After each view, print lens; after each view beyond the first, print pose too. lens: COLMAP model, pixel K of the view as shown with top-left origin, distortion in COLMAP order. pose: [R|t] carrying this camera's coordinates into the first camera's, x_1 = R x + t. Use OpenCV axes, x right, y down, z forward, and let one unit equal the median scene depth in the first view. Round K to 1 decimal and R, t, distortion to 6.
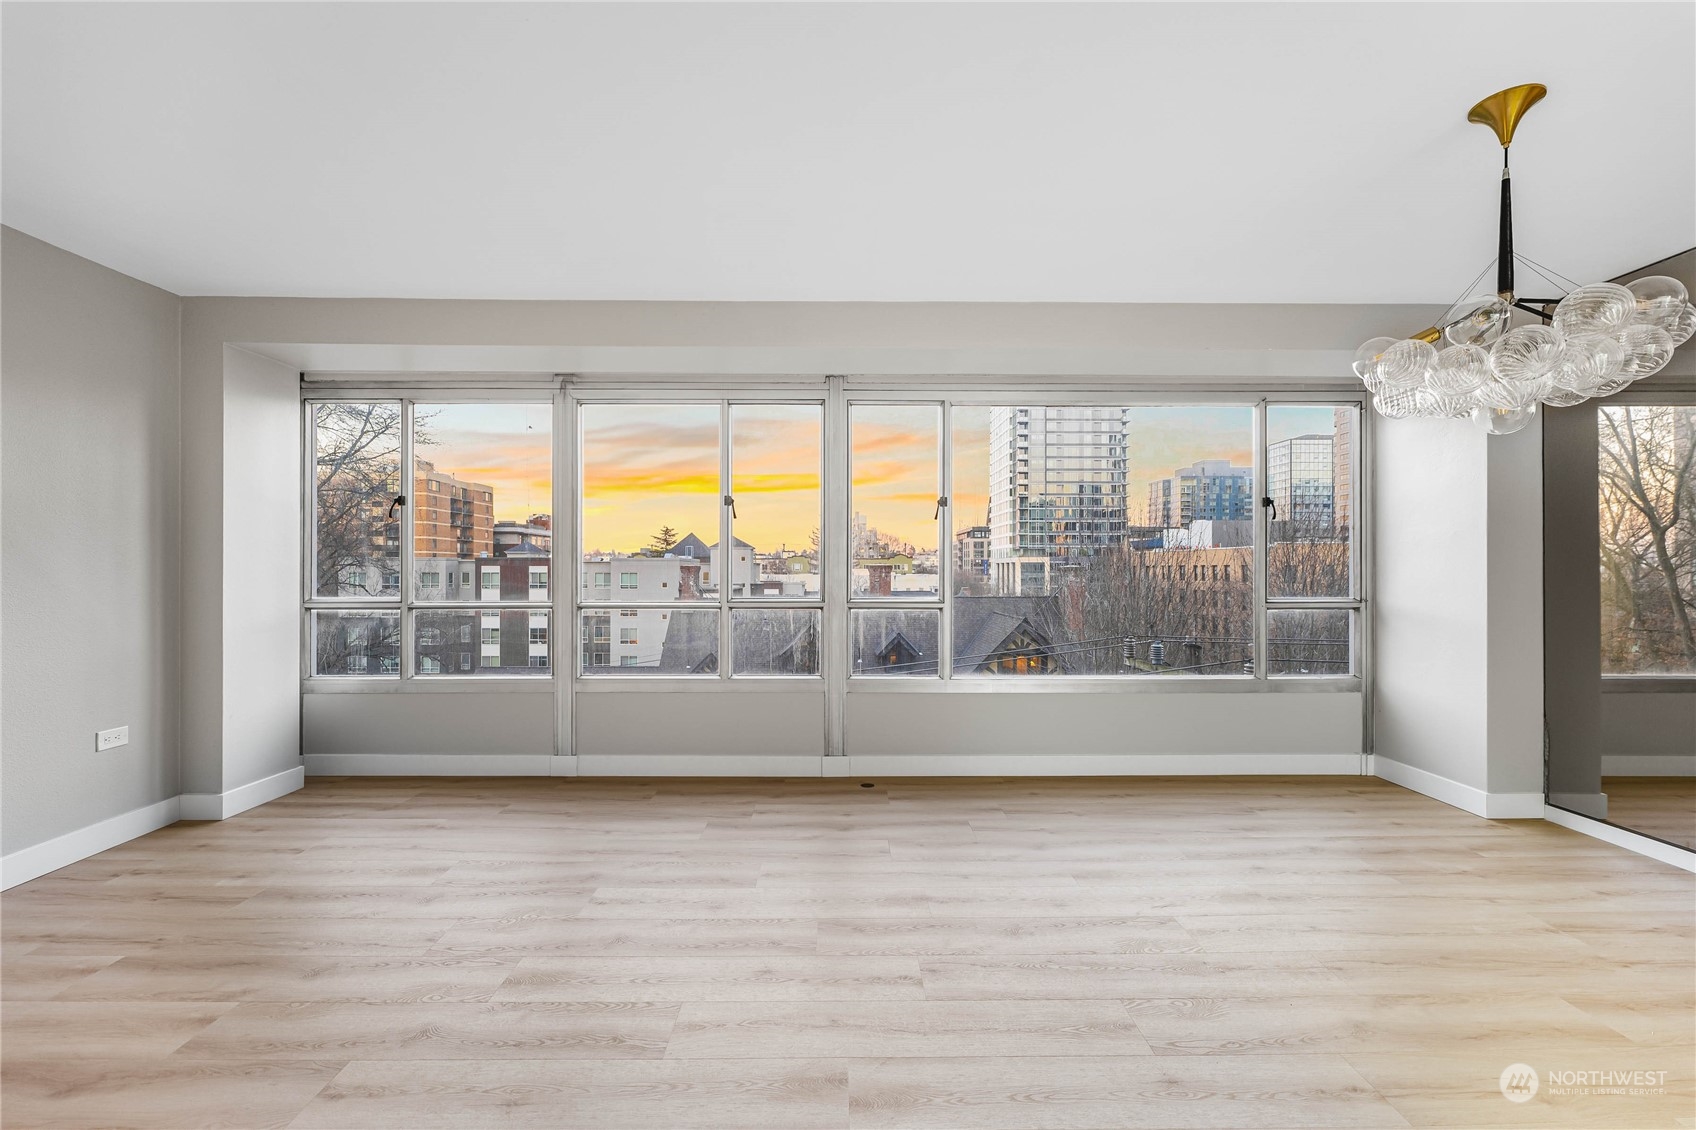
lens RADIAL K [[699.3, 0, 845.9], [0, 699.3, 571.9], [0, 0, 1]] dist [0.003674, -0.000682]
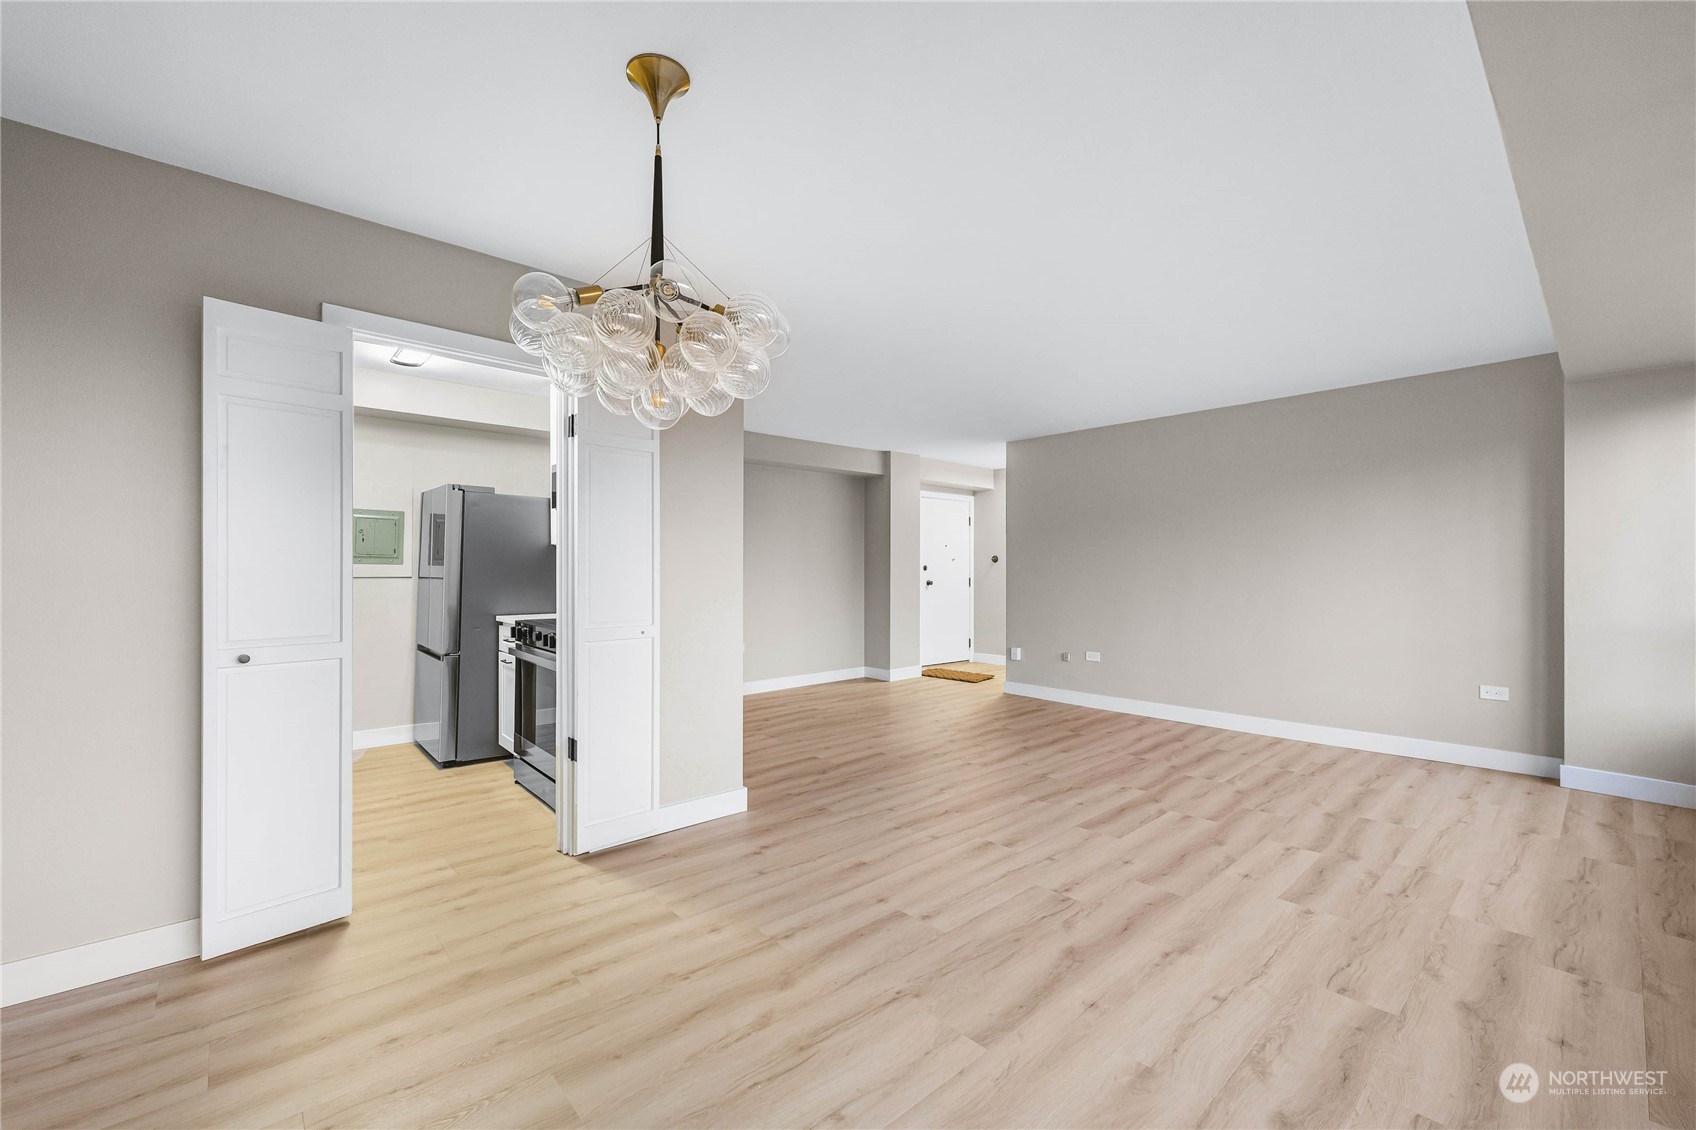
lens RADIAL K [[699.3, 0, 849.5], [0, 699.3, 561.1], [0, 0, 1]] dist [0.003674, -0.000682]
pose [[-0.749422, -0.009484, -0.662025, 0.688079], [-0.006297, 0.999954, -0.007197, -0.009968], [0.662063, -0.001225, -0.749447, 0.937437]]
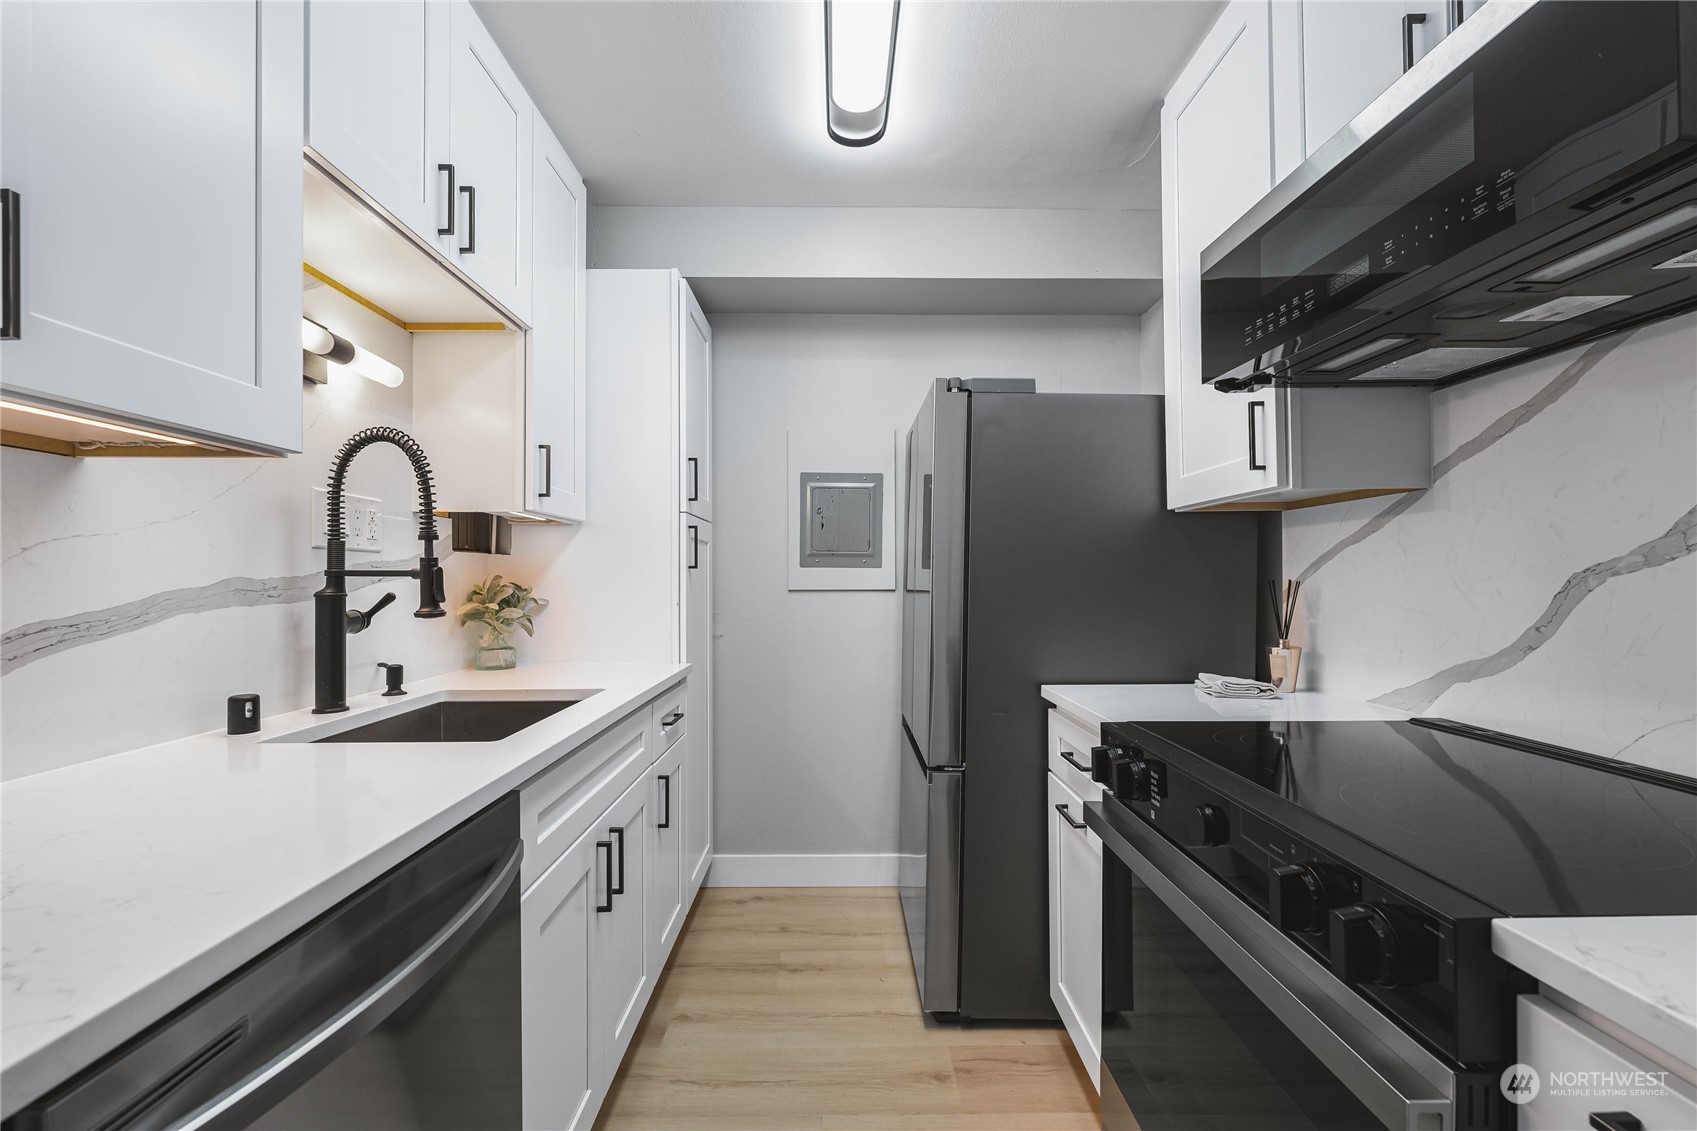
lens RADIAL K [[698.1, 0, 845.1], [0, 698.1, 576.3], [0, 0, 1]] dist [0.000394, -0.000007]
pose [[-0.999977, 0.001930, -0.006544, 0.499712], [0.001947, 0.999995, -0.002595, 0.002194], [0.006539, -0.002608, -0.999975, 0.175154]]
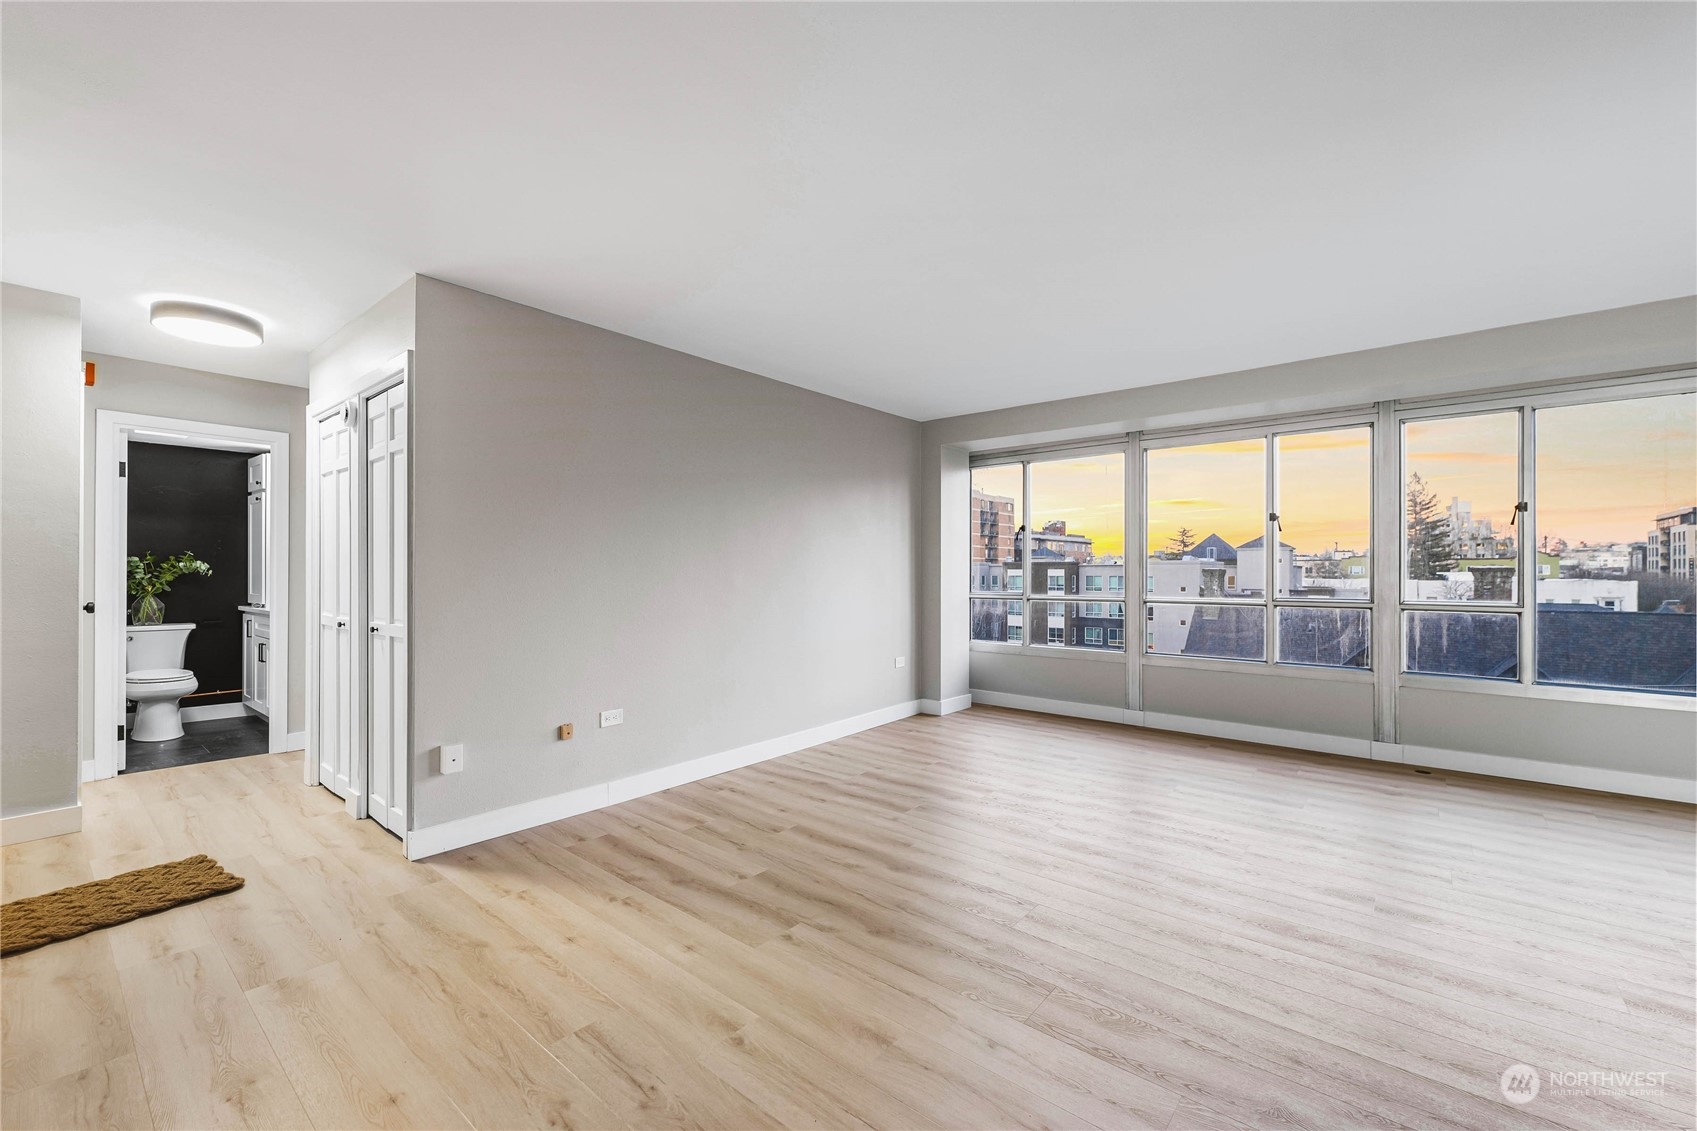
lens RADIAL K [[699.7, 0, 844.4], [0, 699.7, 570.1], [0, 0, 1]] dist [0.003674, -0.000682]
pose [[0.763931, -0.001971, -0.645295, 0.048685], [-0.002874, 0.999975, -0.006457, 0.000513], [0.645292, 0.006787, 0.763906, -0.424904]]
